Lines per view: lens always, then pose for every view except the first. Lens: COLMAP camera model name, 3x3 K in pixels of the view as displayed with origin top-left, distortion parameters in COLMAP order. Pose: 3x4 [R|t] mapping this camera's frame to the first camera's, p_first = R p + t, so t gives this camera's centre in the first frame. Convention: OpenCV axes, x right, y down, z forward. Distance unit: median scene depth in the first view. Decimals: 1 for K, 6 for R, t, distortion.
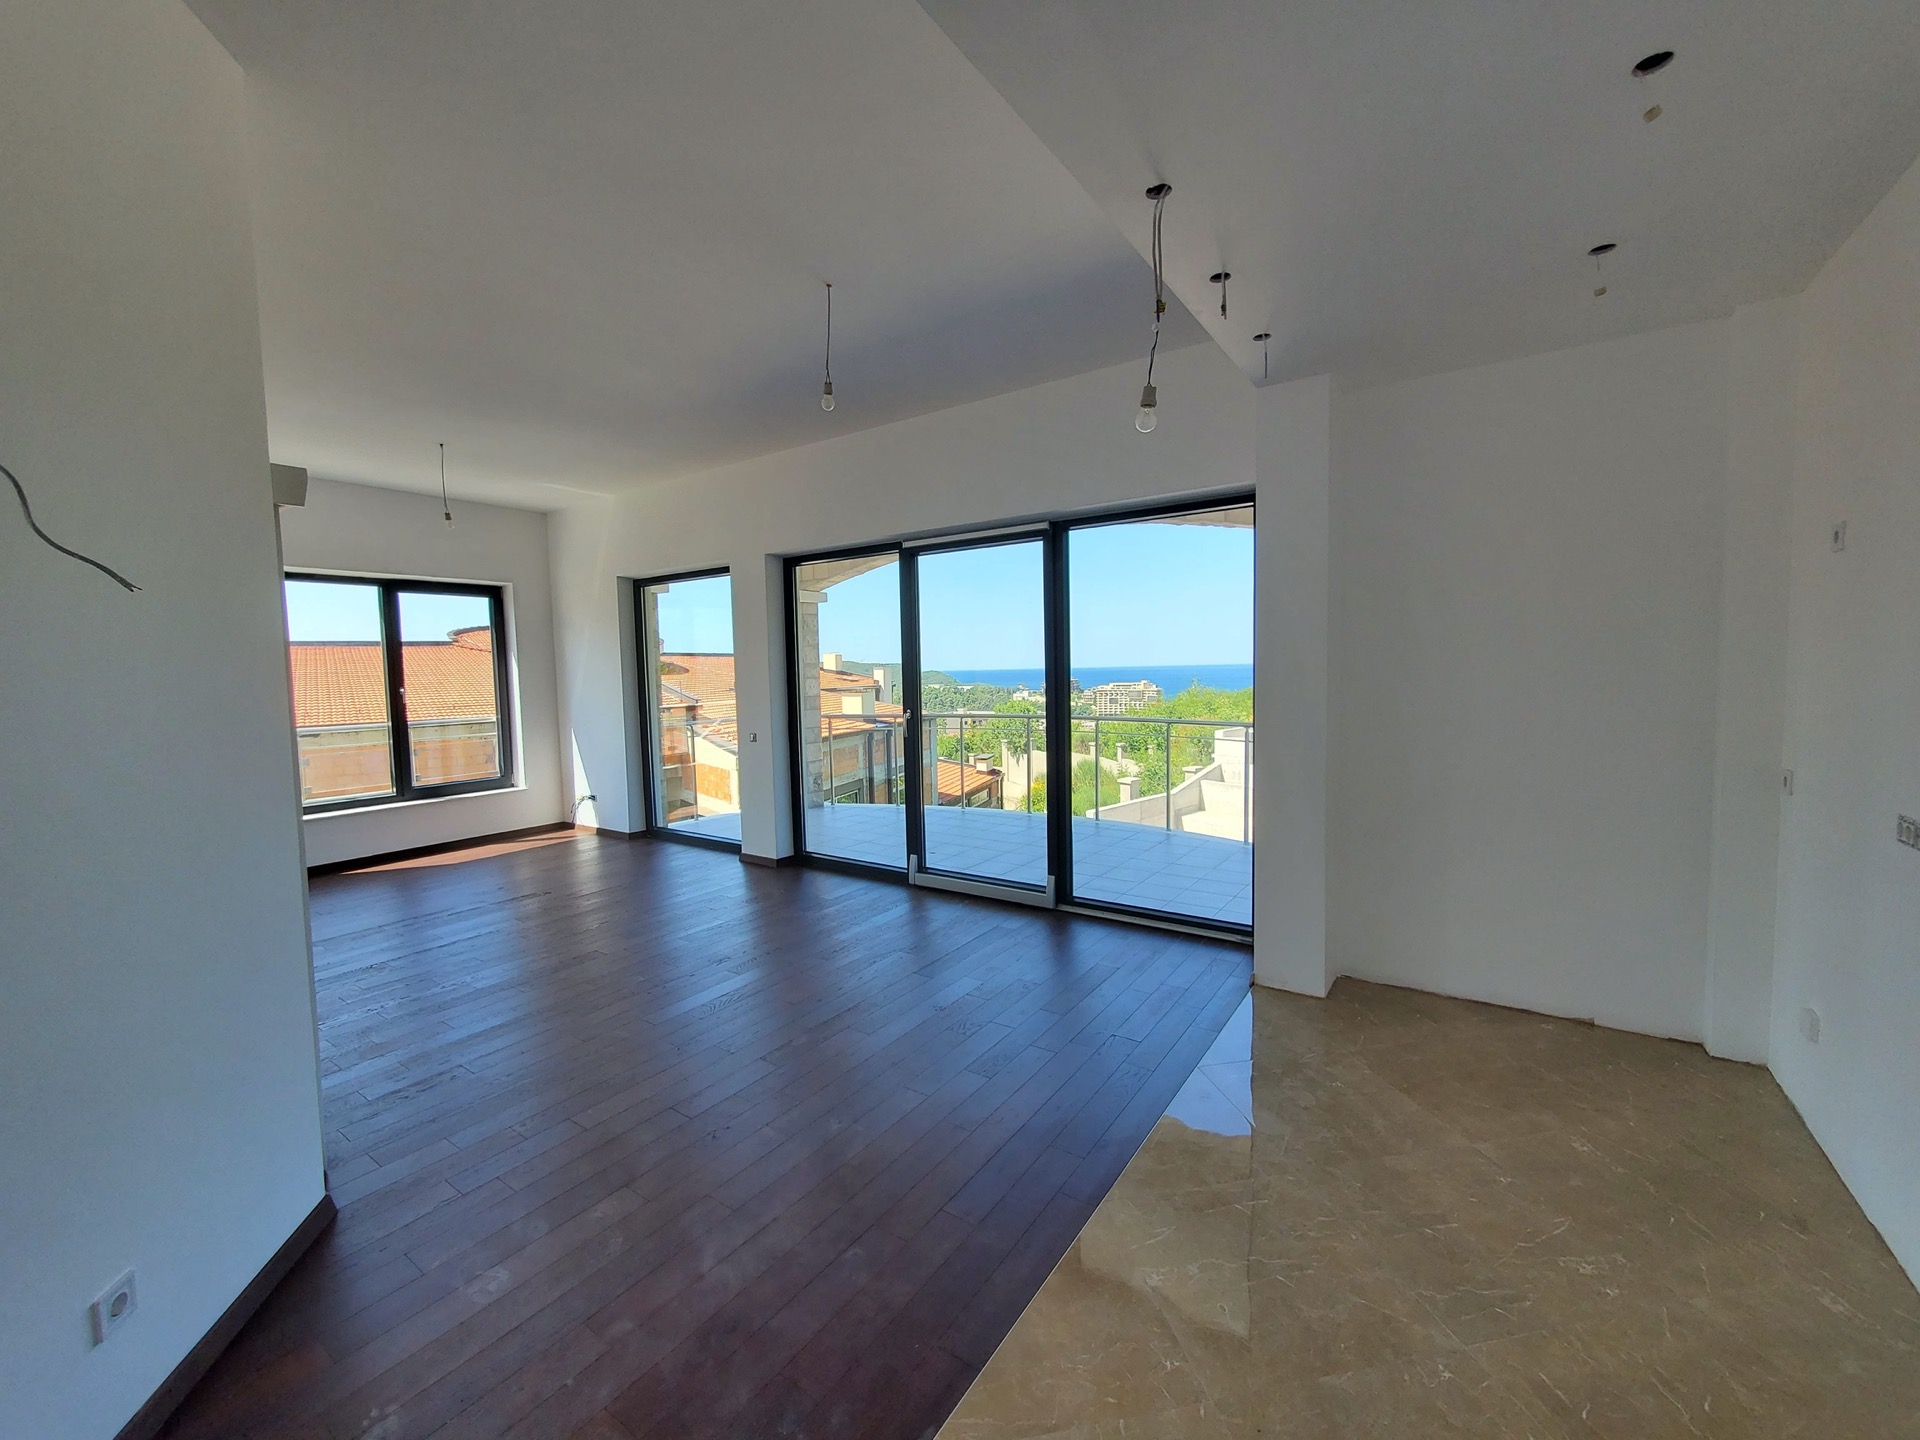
lens RADIAL K [[771.3, 0, 960.0], [0, 771.3, 720.0], [0, 0, 1]] dist [-0.002372, -0.000326]
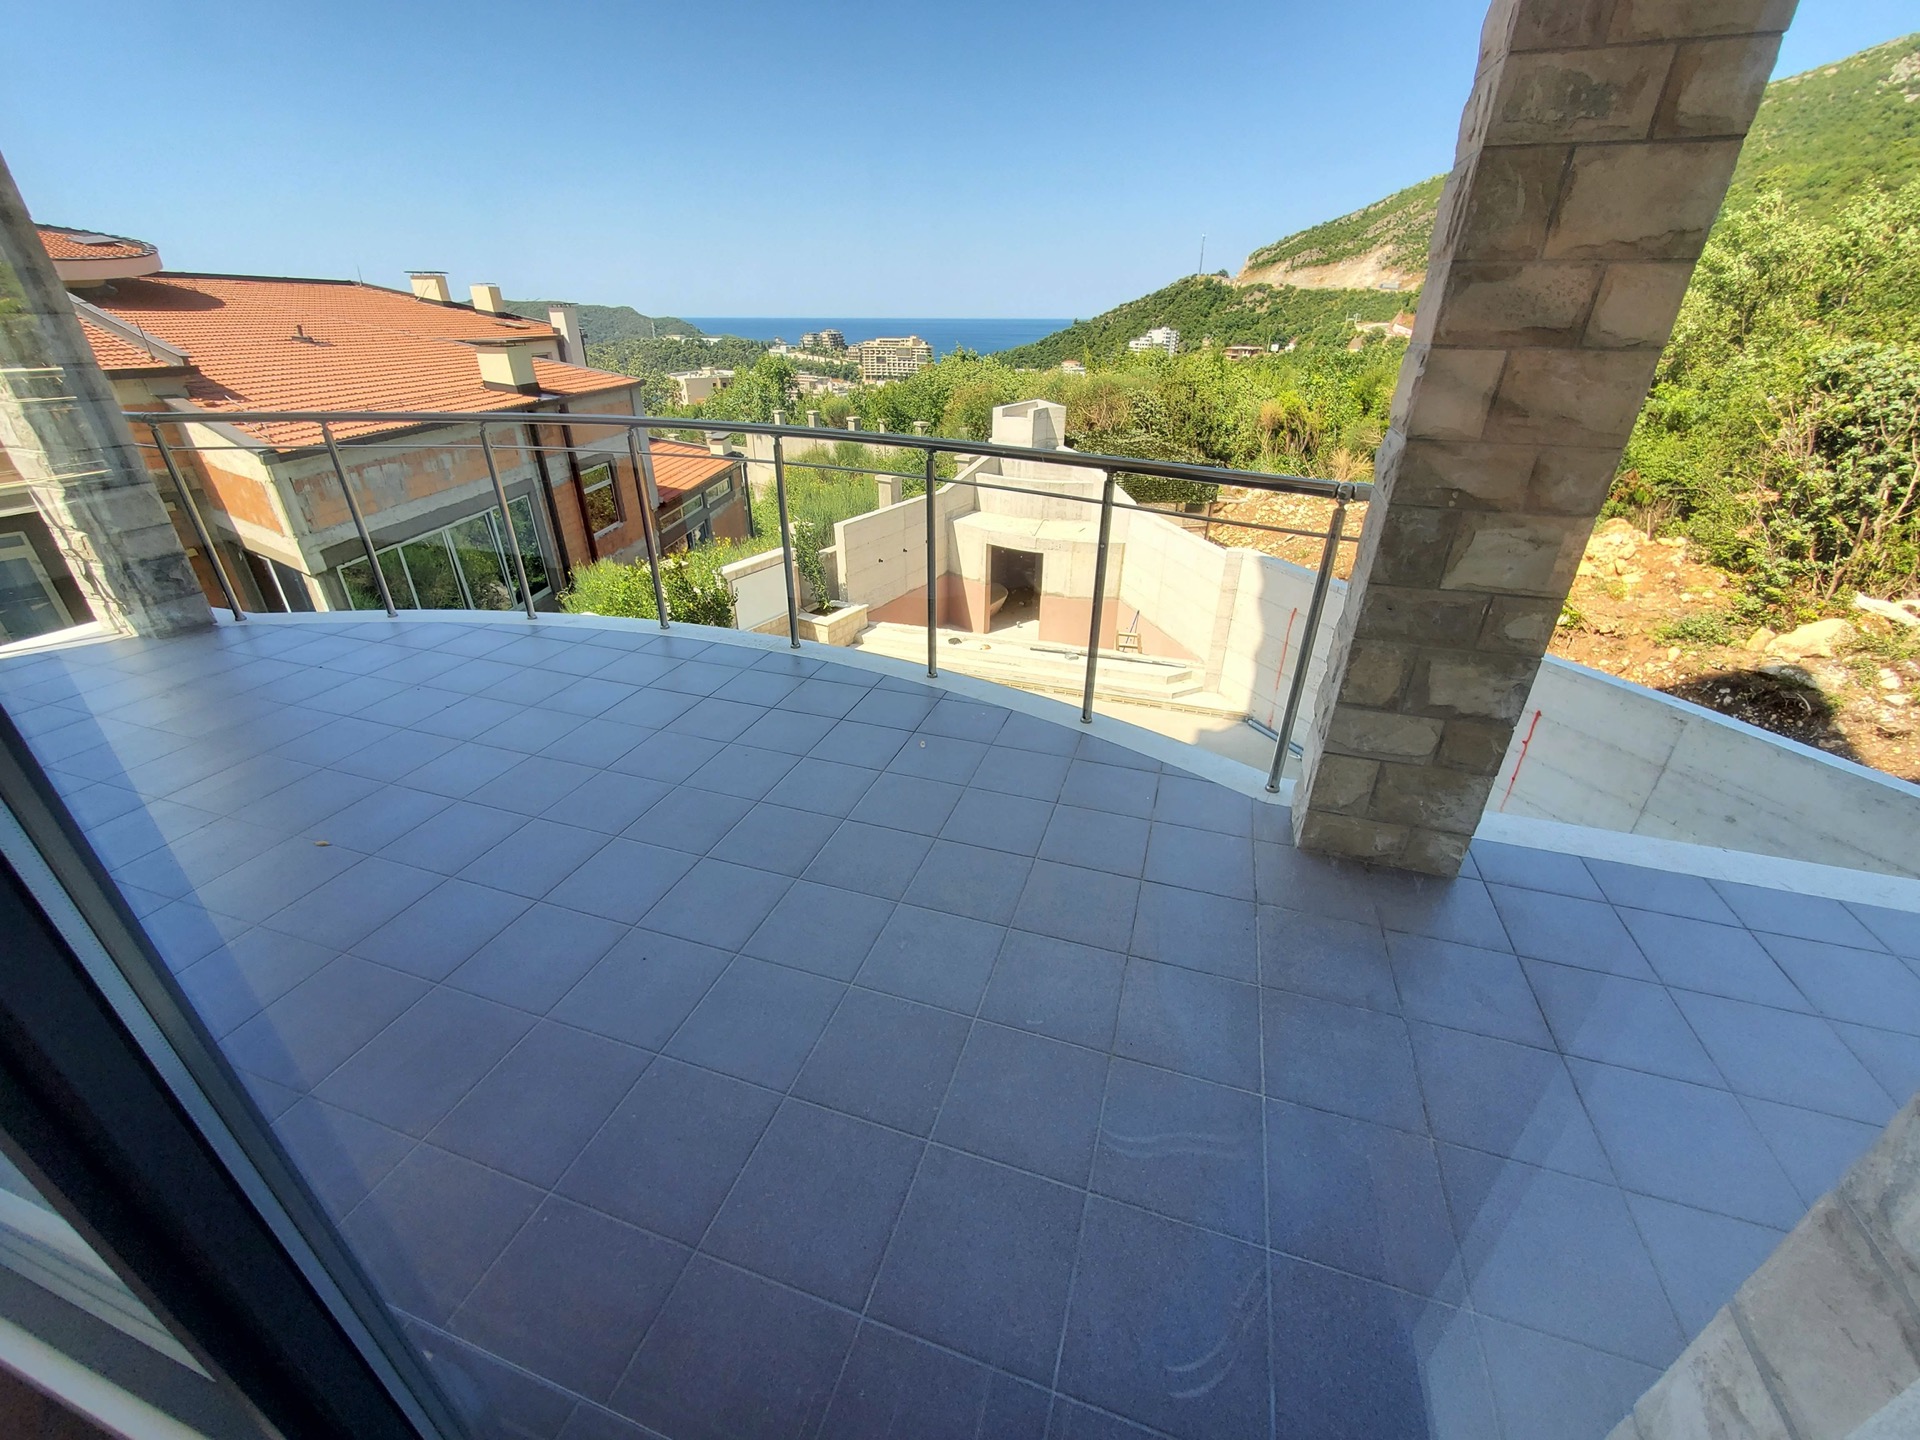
lens RADIAL K [[775.1, 0, 960.0], [0, 775.1, 720.0], [0, 0, 1]] dist [-0.003211, 0.000272]
pose [[0.958497, -0.107354, 0.264120, 0.027878], [-0.007214, 0.916970, 0.398892, -0.005870], [-0.285012, -0.384242, 0.878138, 0.099089]]
